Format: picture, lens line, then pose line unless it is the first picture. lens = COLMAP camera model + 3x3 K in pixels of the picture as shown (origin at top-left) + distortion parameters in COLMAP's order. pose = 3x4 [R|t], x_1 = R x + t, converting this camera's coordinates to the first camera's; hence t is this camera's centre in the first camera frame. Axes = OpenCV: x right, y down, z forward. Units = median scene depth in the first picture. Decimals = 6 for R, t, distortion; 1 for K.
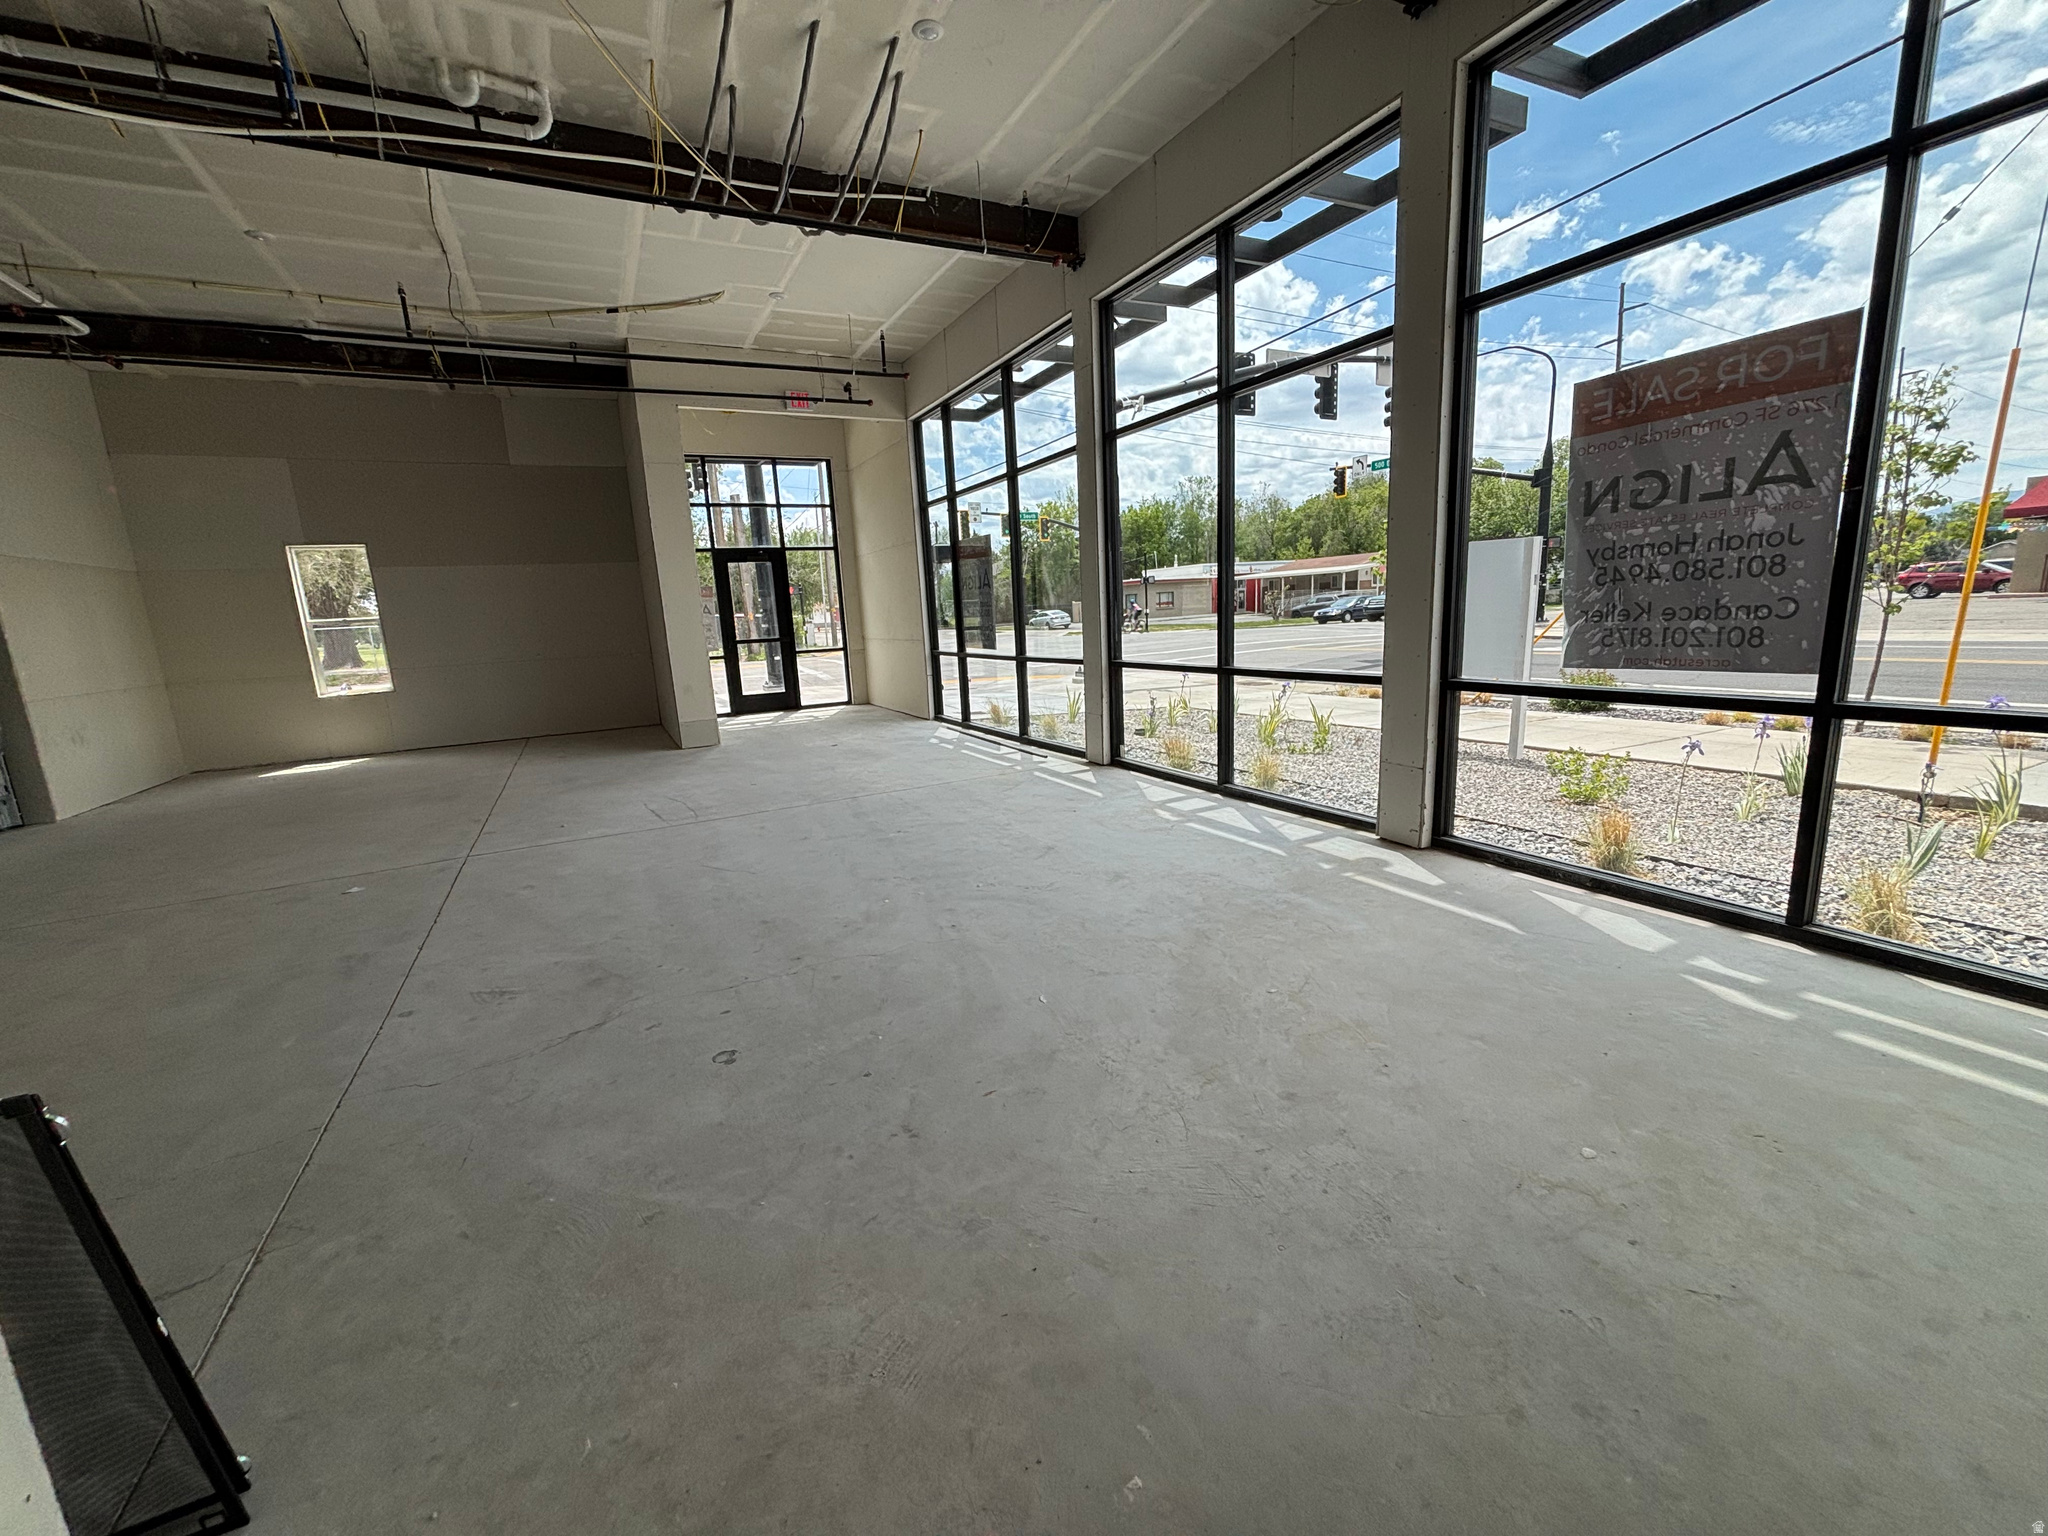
lens RADIAL K [[819.0, 0, 1023.0], [0, 819.0, 764.5], [0, 0, 1]] dist [0.000300, -0.000992]
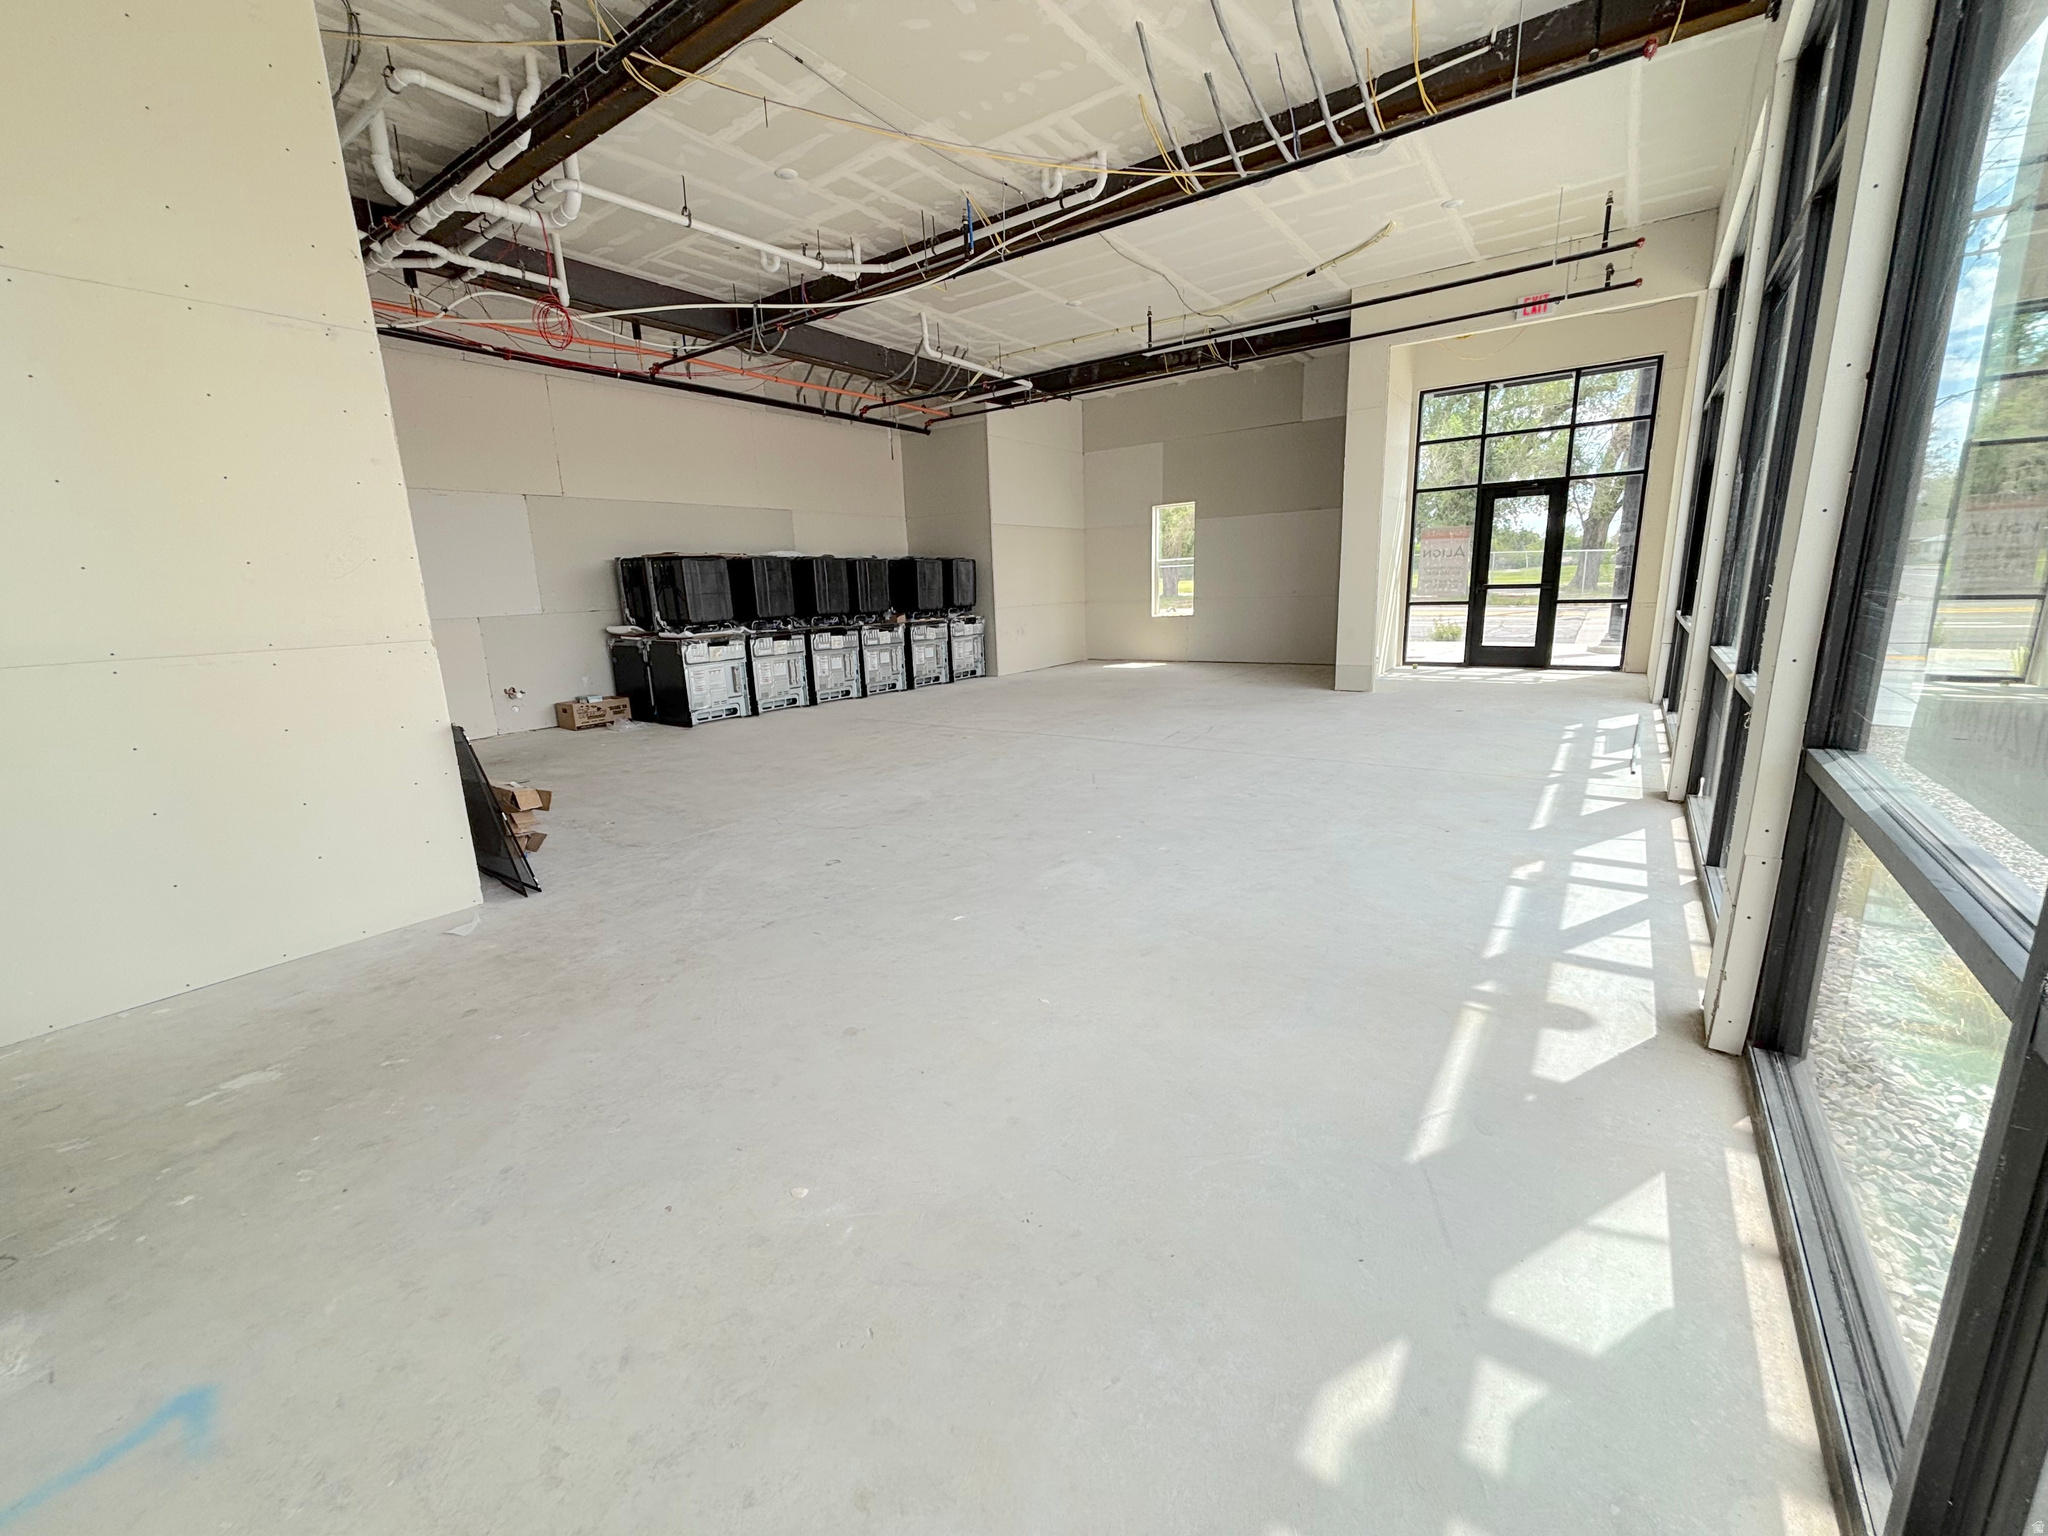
lens RADIAL K [[819.0, 0, 1023.0], [0, 819.0, 764.5], [0, 0, 1]] dist [0.000300, -0.000992]
pose [[0.456354, 0.228890, -0.859855, 0.636937], [-0.156514, 0.971930, 0.175657, -0.093717], [0.875925, 0.054417, 0.479369, 0.307503]]
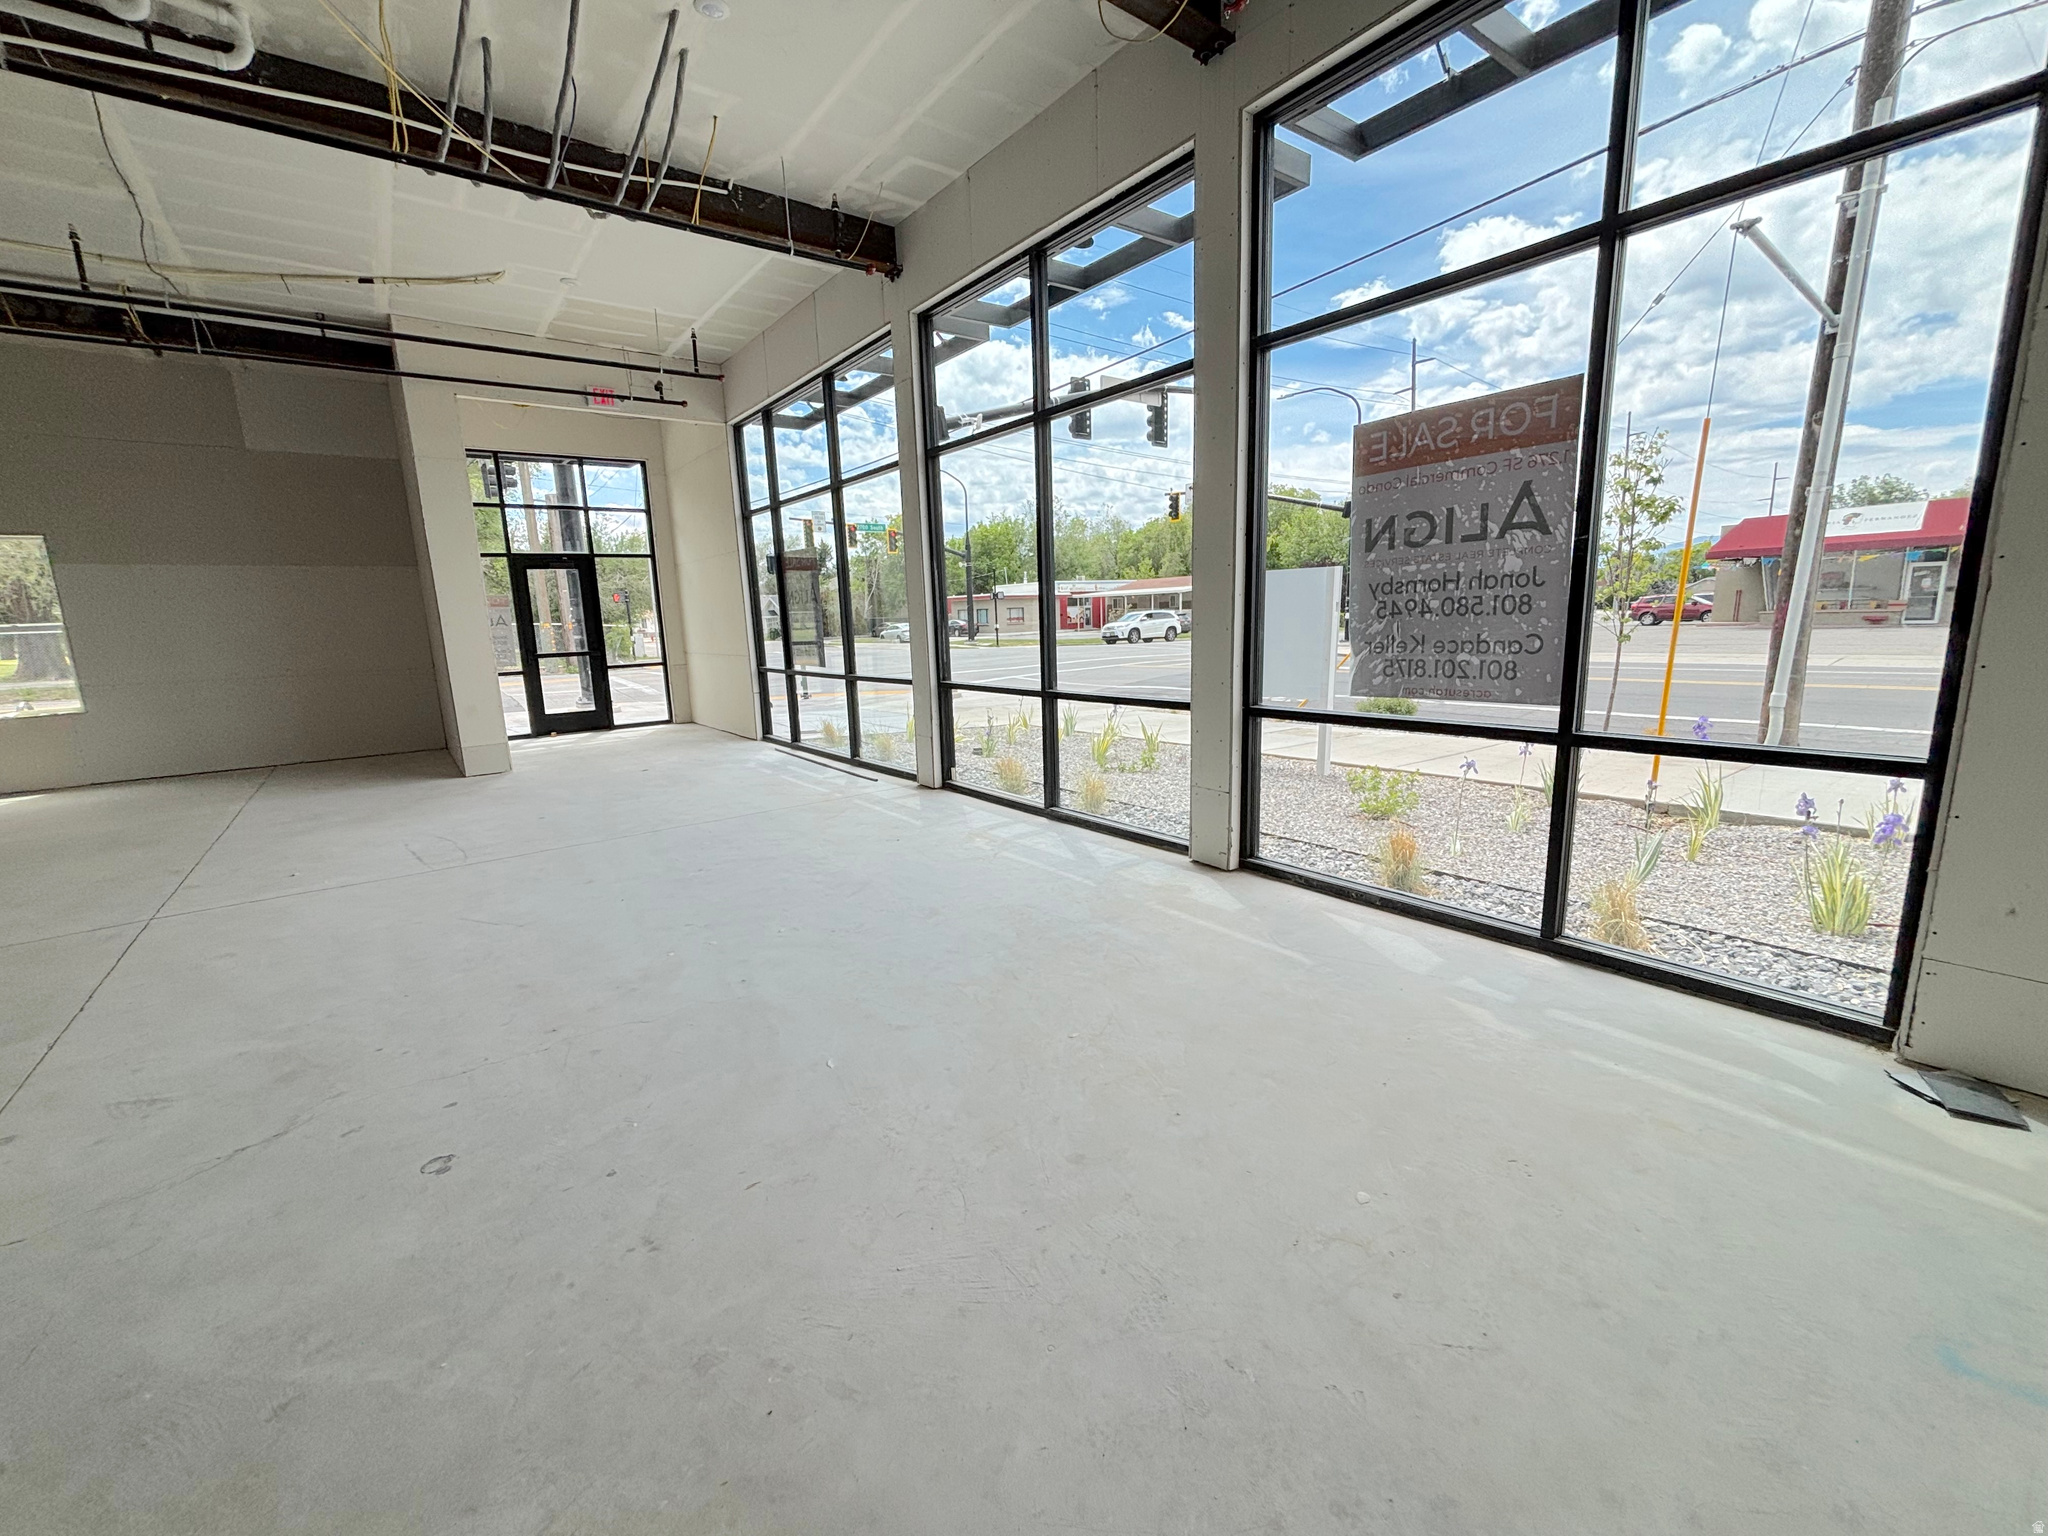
lens RADIAL K [[819.0, 0, 1023.0], [0, 819.0, 764.5], [0, 0, 1]] dist [0.000300, -0.000992]
pose [[0.984389, -0.014547, 0.175407, 0.048669], [0.017342, 0.999746, -0.014413, -0.017719], [-0.175153, 0.017230, 0.984390, 0.034122]]
